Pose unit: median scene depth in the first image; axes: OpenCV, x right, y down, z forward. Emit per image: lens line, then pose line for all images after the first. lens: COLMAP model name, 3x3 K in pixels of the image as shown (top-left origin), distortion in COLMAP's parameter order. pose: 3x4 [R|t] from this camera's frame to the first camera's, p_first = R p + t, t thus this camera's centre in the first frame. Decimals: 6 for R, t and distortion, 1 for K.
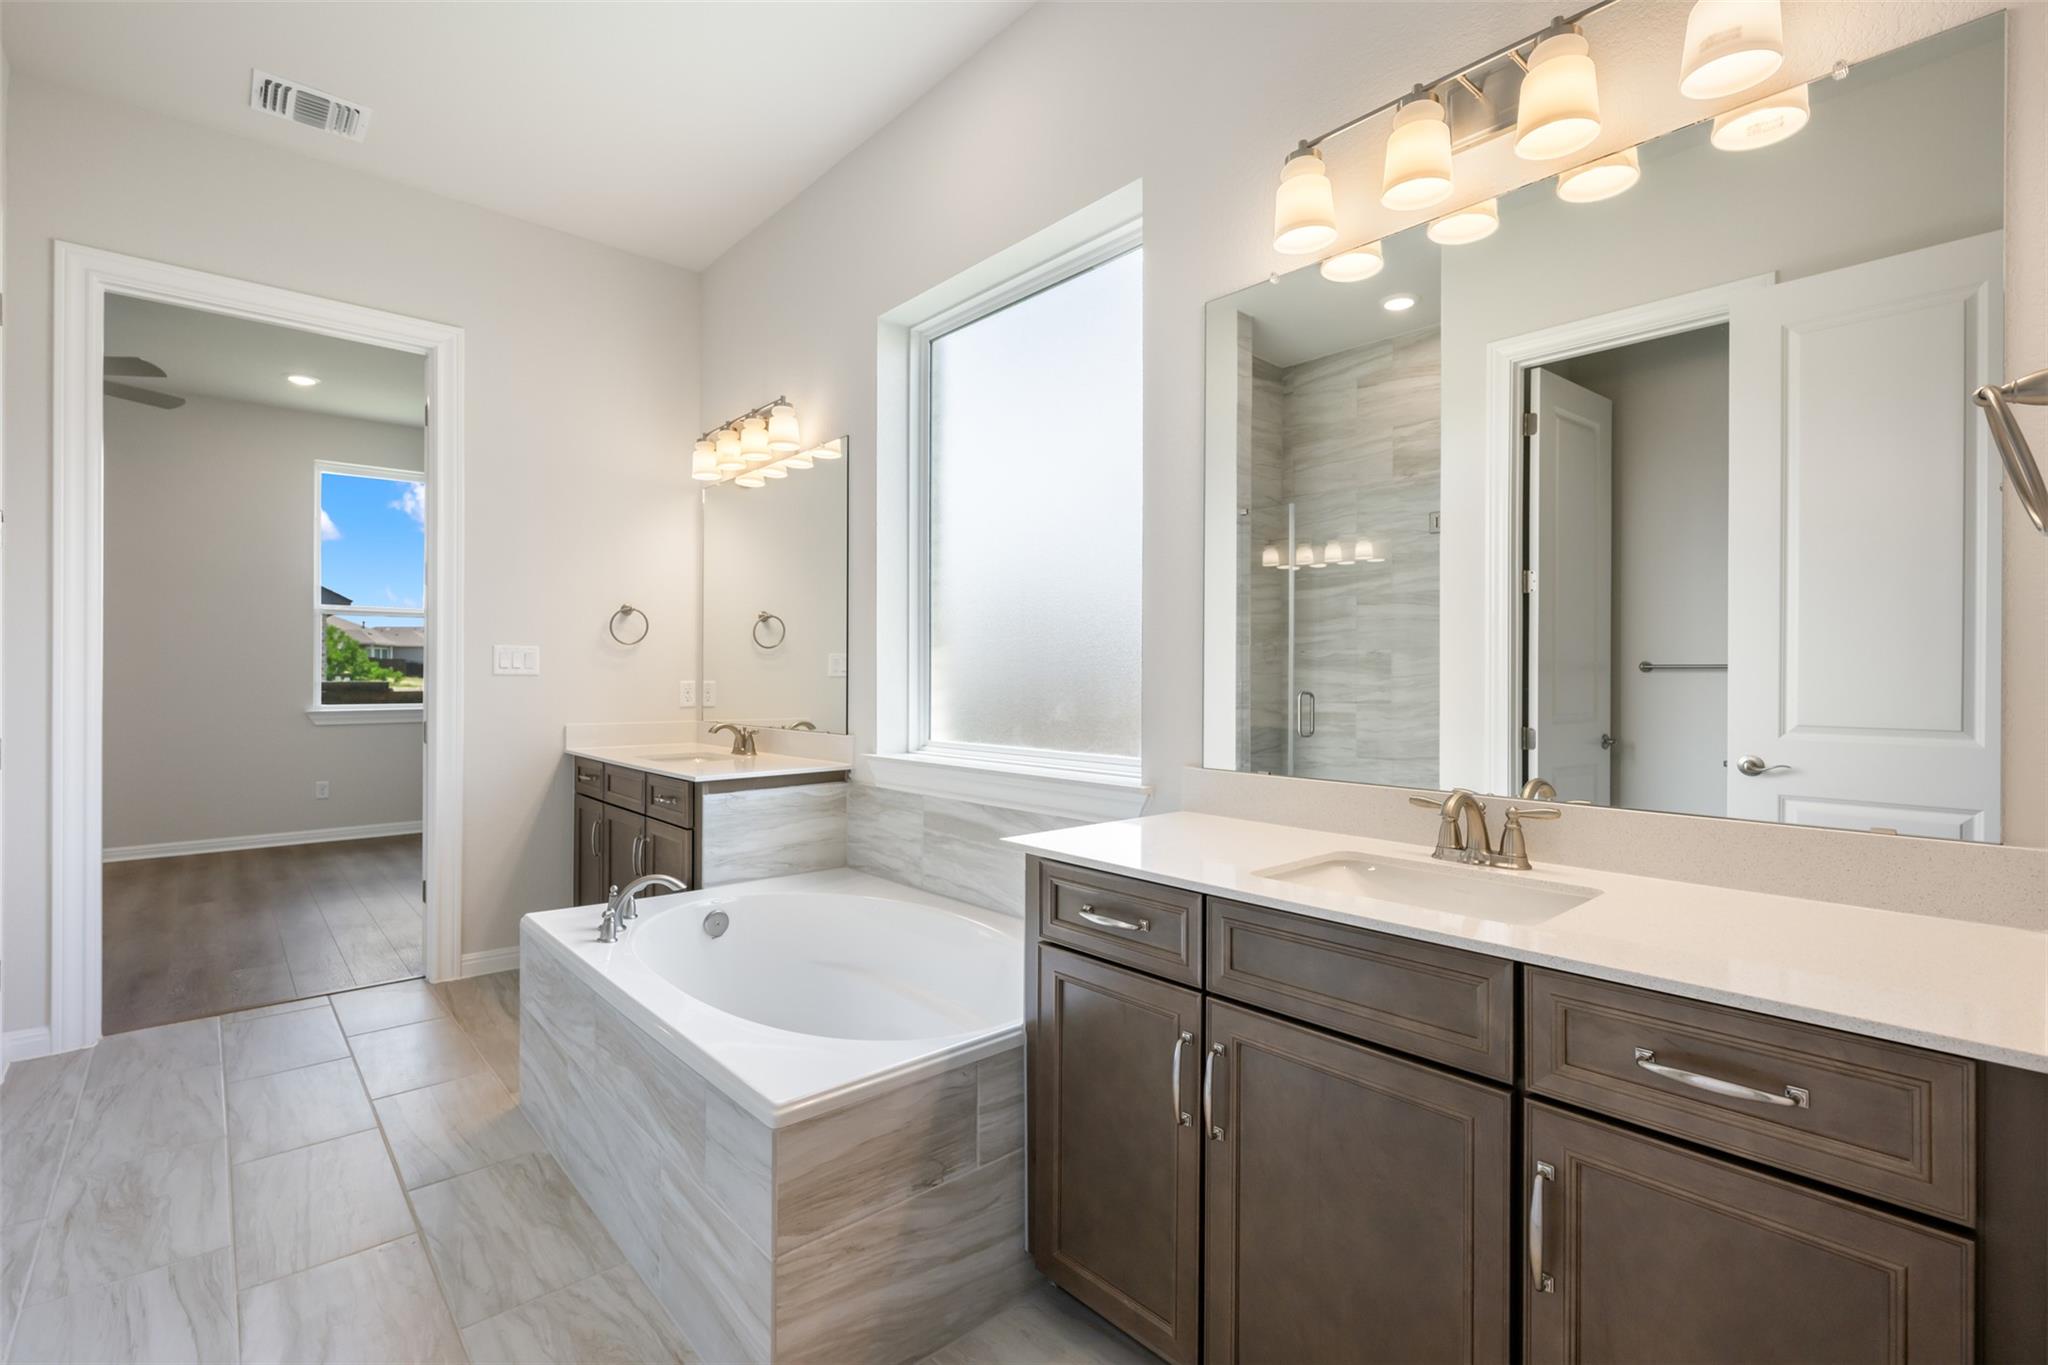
lens RADIAL K [[927.4, 0, 1014.4], [0, 927.4, 683.1], [0, 0, 1]] dist [-0.004865, 0.001184]
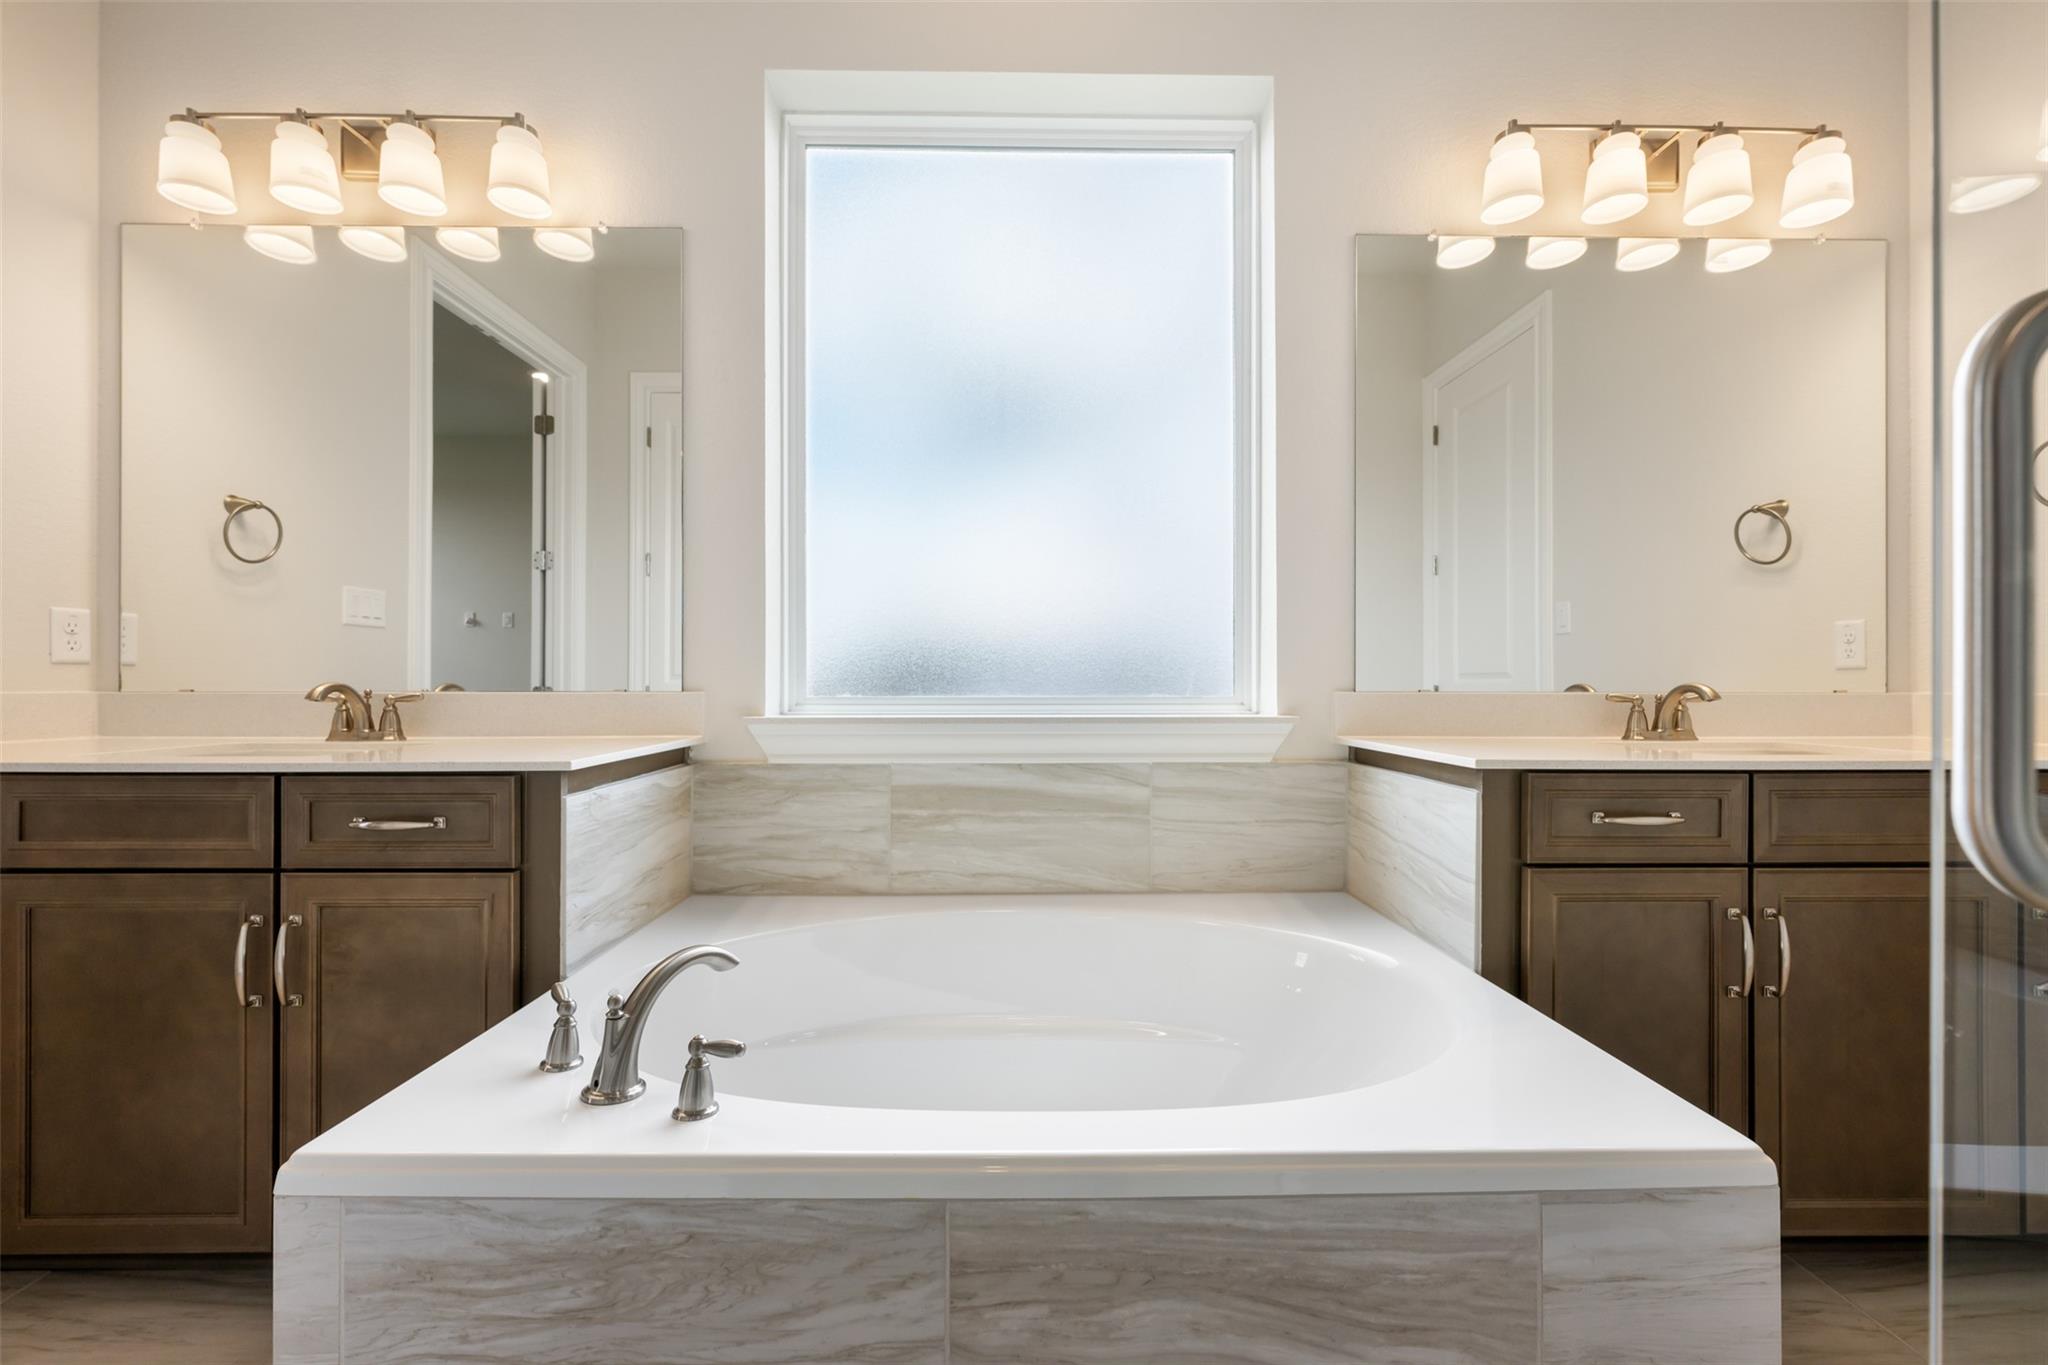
lens RADIAL K [[810.8, 0, 1017.2], [0, 810.8, 691.4], [0, 0, 1]] dist [-0.001725, 0.000299]
pose [[0.648259, -0.007999, 0.761378, -0.499757], [0.005793, 0.999968, 0.005574, 0.058636], [-0.761398, 0.000797, 0.648285, 0.495792]]
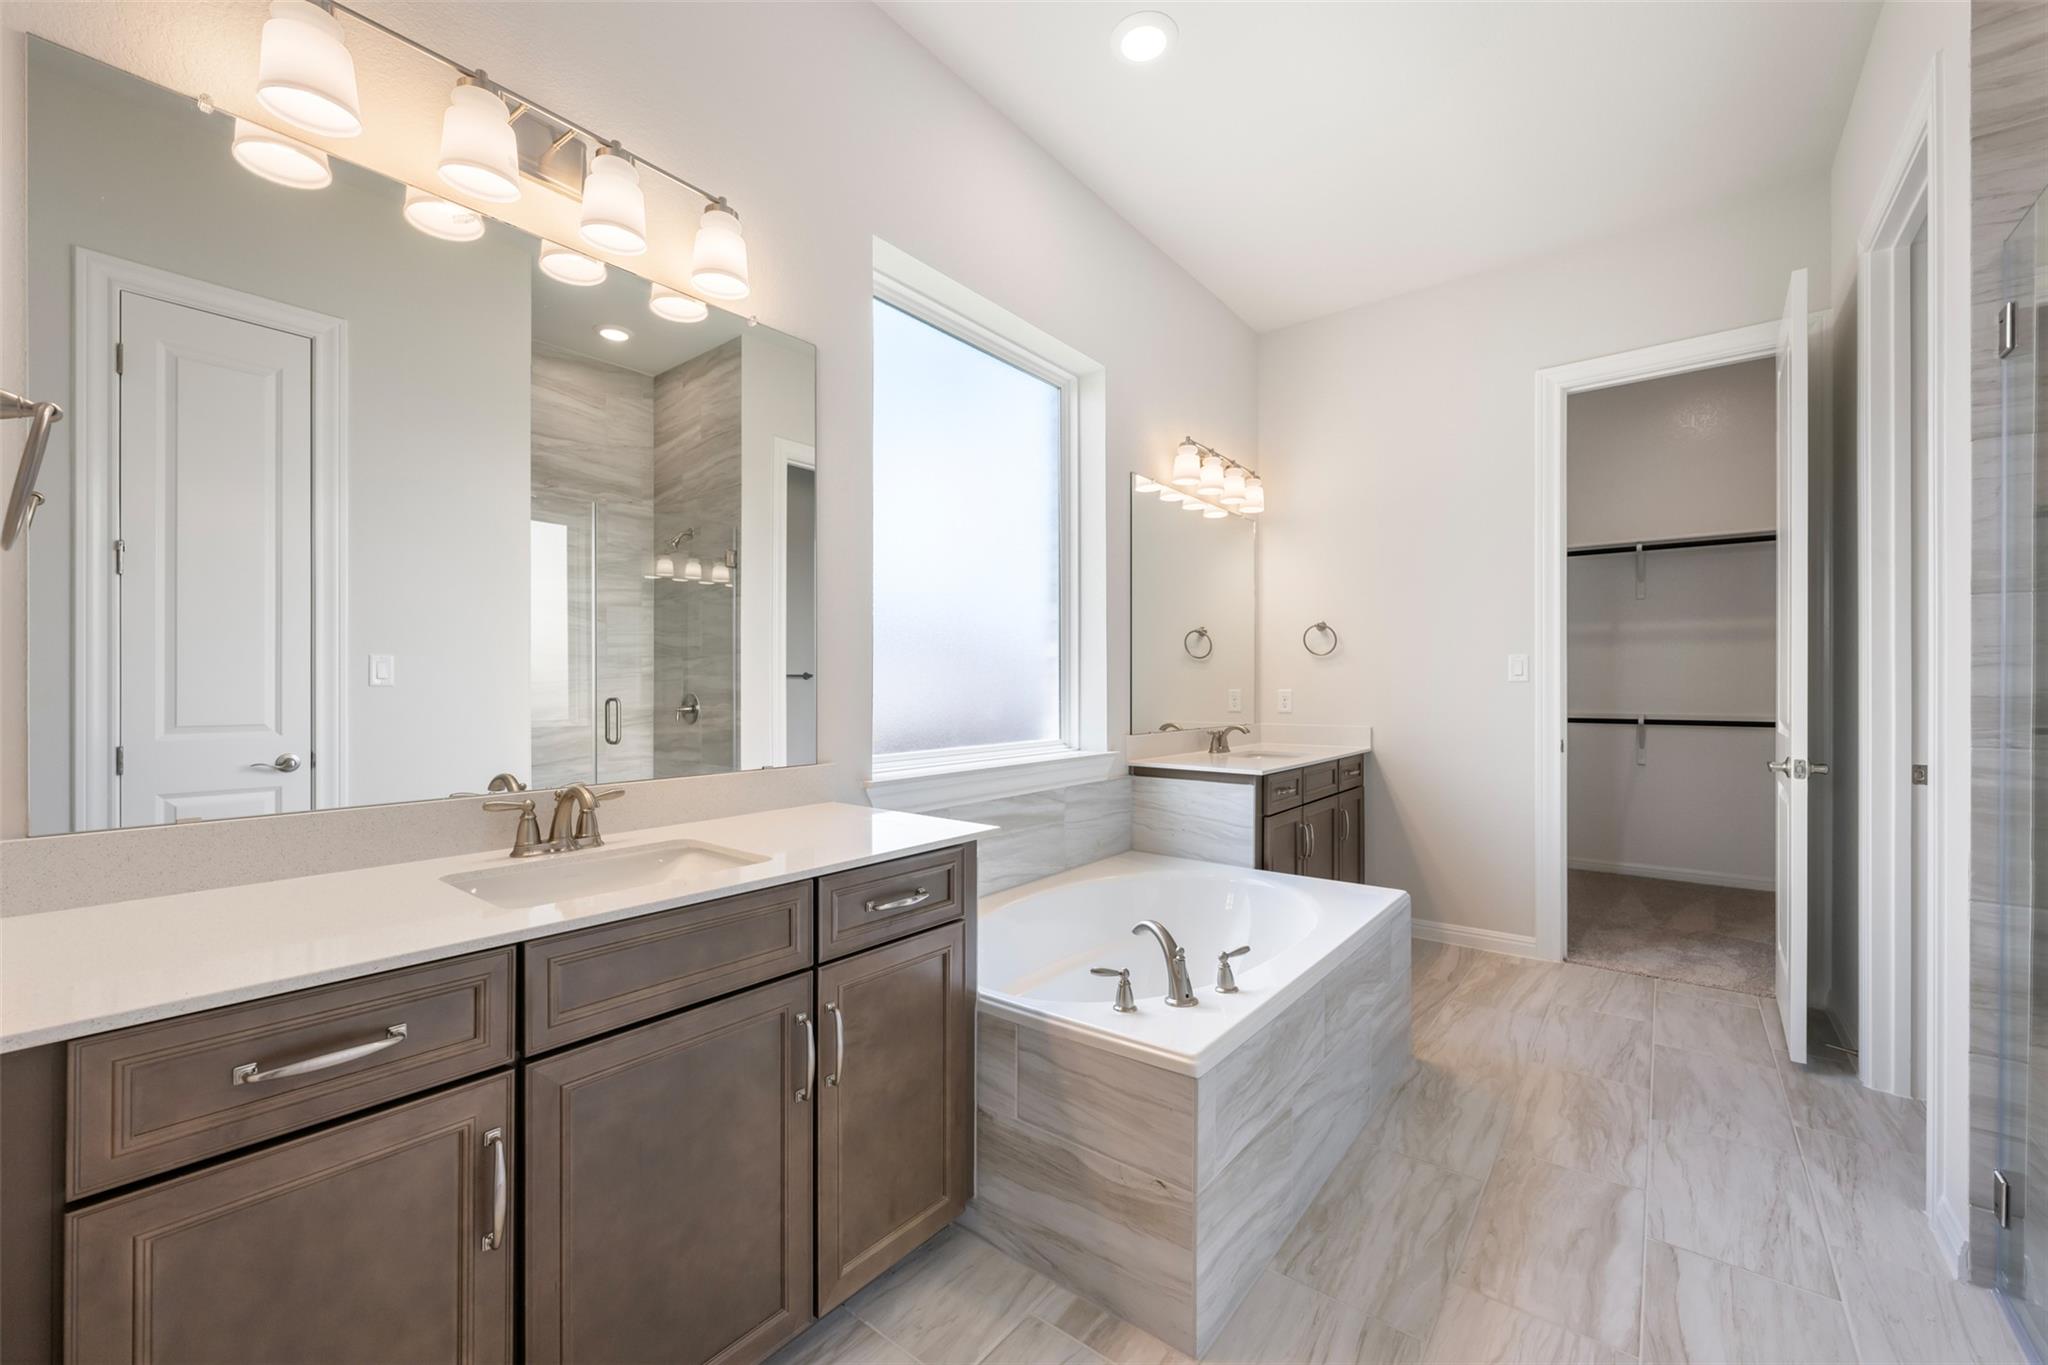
lens RADIAL K [[810.8, 0, 1039.3], [0, 810.8, 683.5], [0, 0, 1]] dist [-0.001725, 0.000299]
pose [[-0.191008, -0.001107, 0.981588, -0.902316], [0.001448, 0.999998, 0.001409, -0.007113], [-0.981587, 0.001691, -0.191006, 1.032357]]
